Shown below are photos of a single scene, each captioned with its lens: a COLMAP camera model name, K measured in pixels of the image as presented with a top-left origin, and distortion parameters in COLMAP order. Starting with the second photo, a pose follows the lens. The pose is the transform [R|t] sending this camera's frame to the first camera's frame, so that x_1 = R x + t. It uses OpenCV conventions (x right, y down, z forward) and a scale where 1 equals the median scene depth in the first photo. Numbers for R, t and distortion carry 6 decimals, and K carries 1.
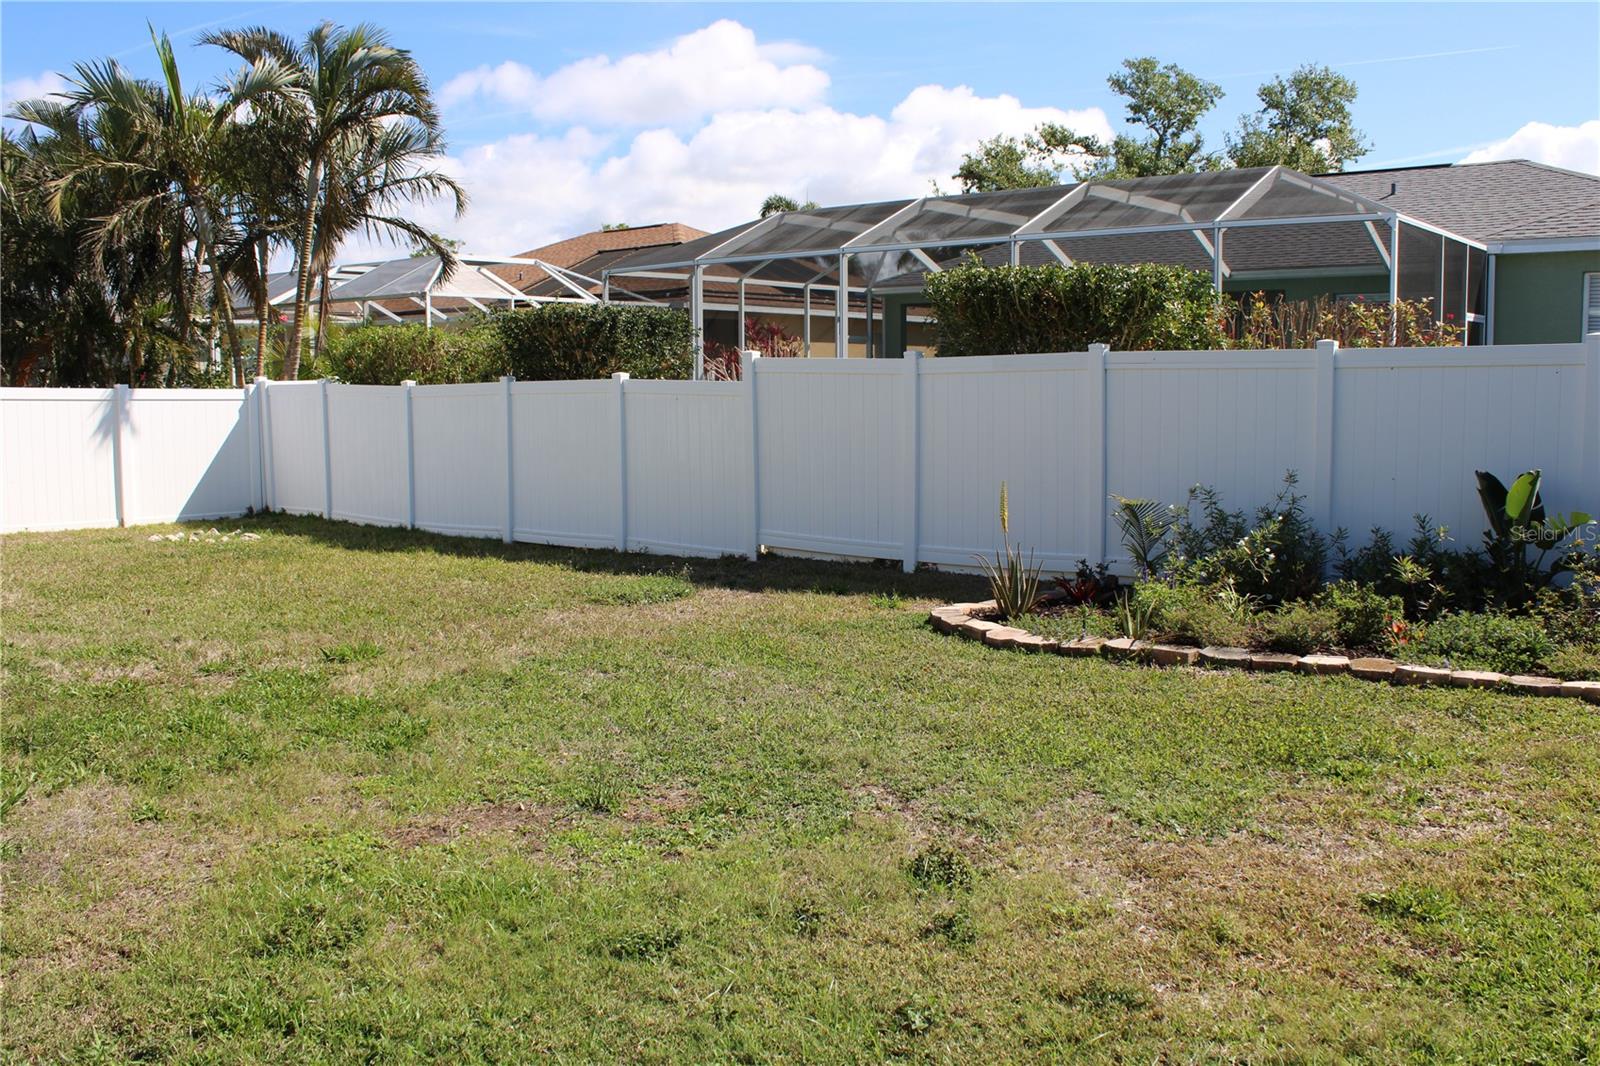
lens RADIAL K [[1389.8, 0, 816.0], [0, 1389.8, 523.2], [0, 0, 1]] dist [-0.178202, 0.177893]
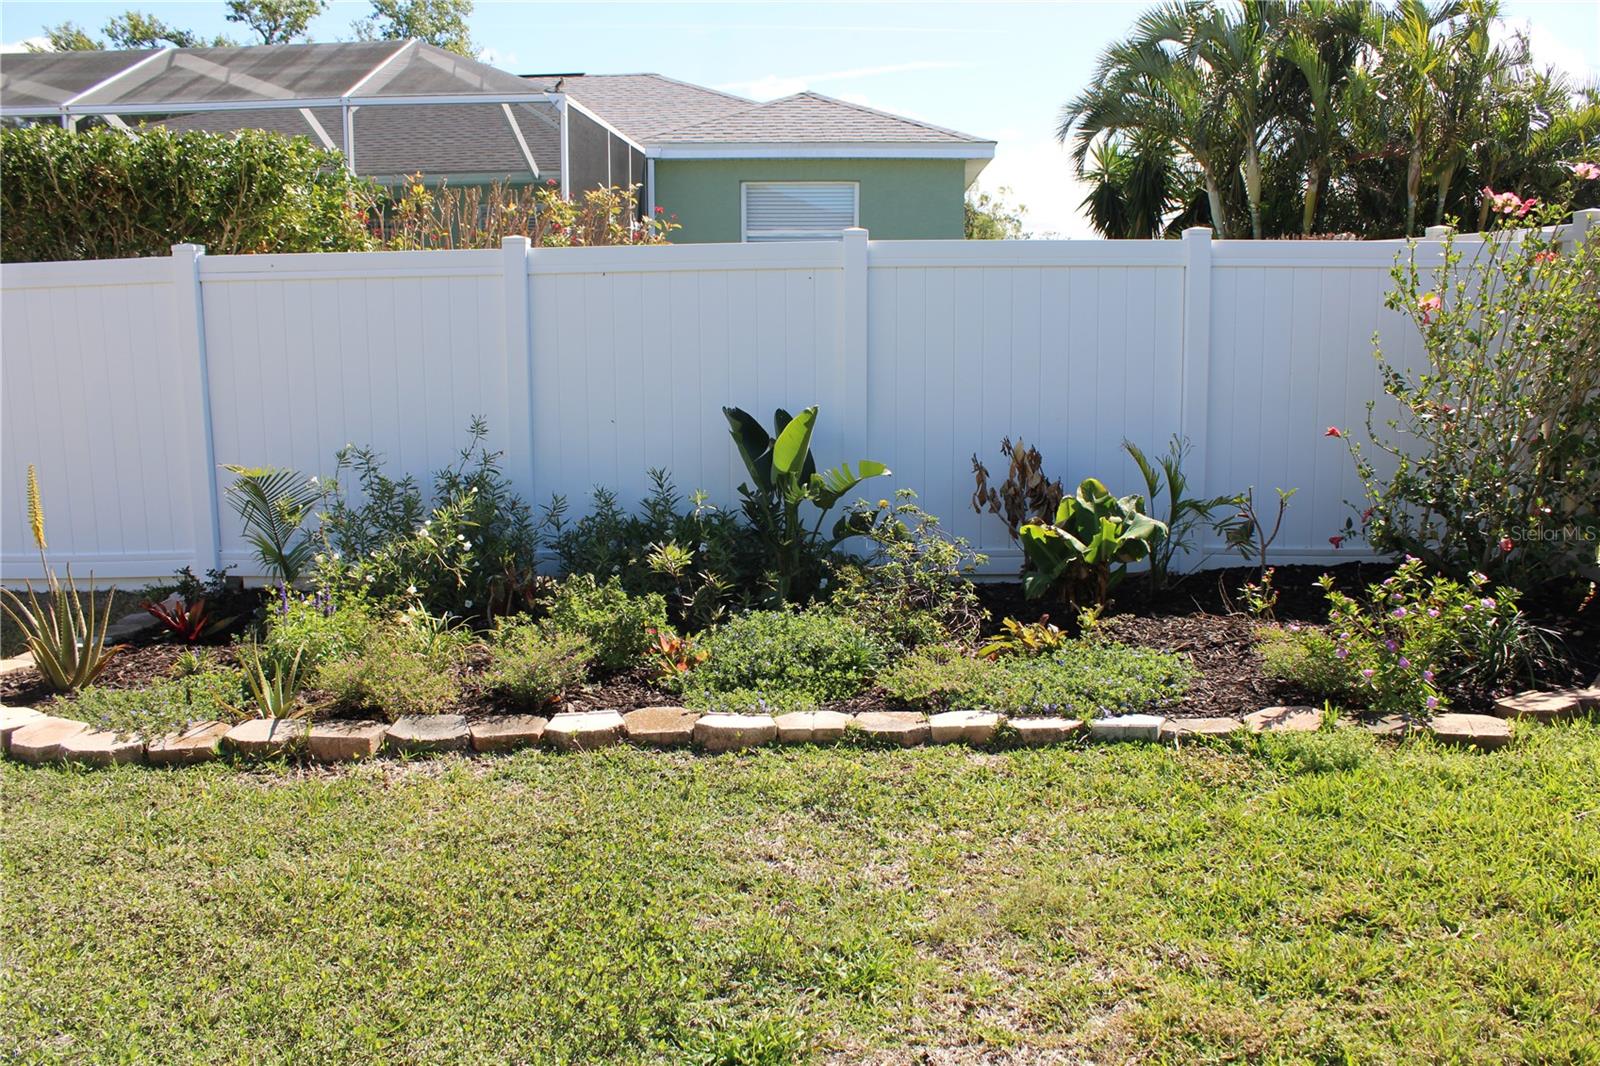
lens RADIAL K [[1340.1, 0, 808.1], [0, 1340.1, 521.7], [0, 0, 1]] dist [-0.167304, 0.147347]
pose [[0.810968, -0.091137, 0.577949, 0.071866], [0.057695, 0.995436, 0.076013, -0.024322], [-0.582239, -0.028299, 0.812525, 0.294379]]
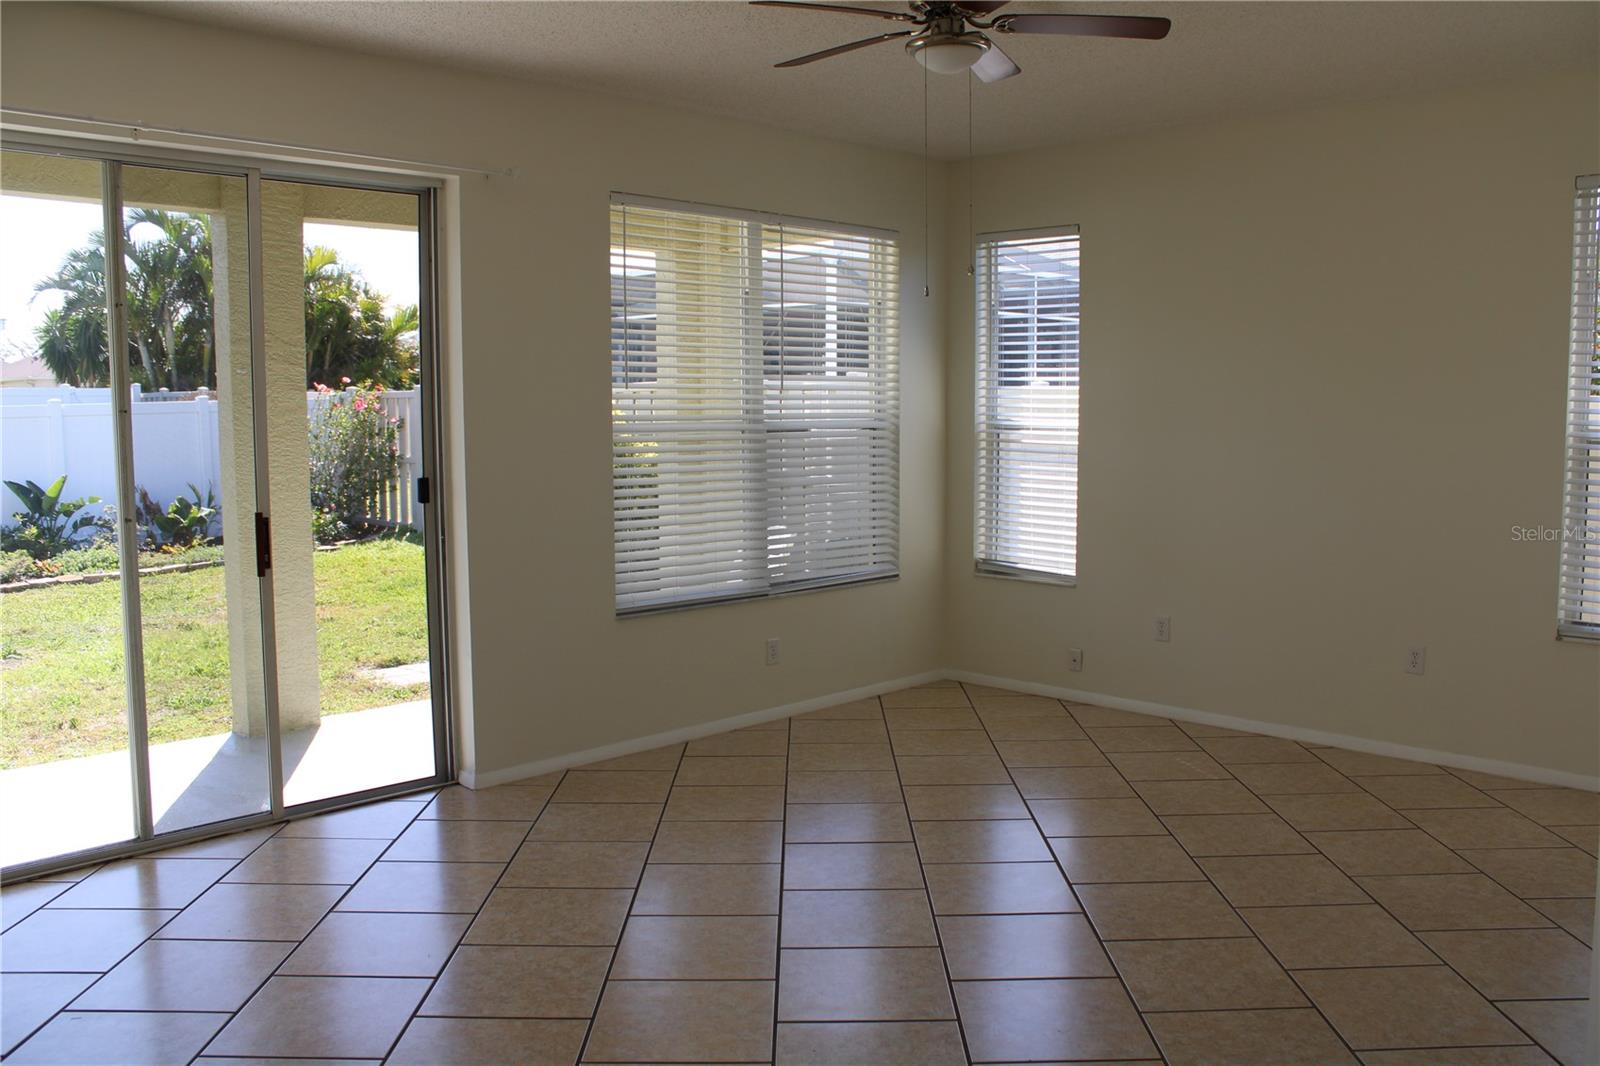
lens RADIAL K [[1340.1, 0, 808.1], [0, 1340.1, 521.7], [0, 0, 1]] dist [-0.167304, 0.147347]
pose [[0.106091, -0.085612, 0.990664, -0.849425], [0.102022, 0.991966, 0.074799, -0.001569], [-0.989109, 0.093134, 0.113973, -0.161887]]
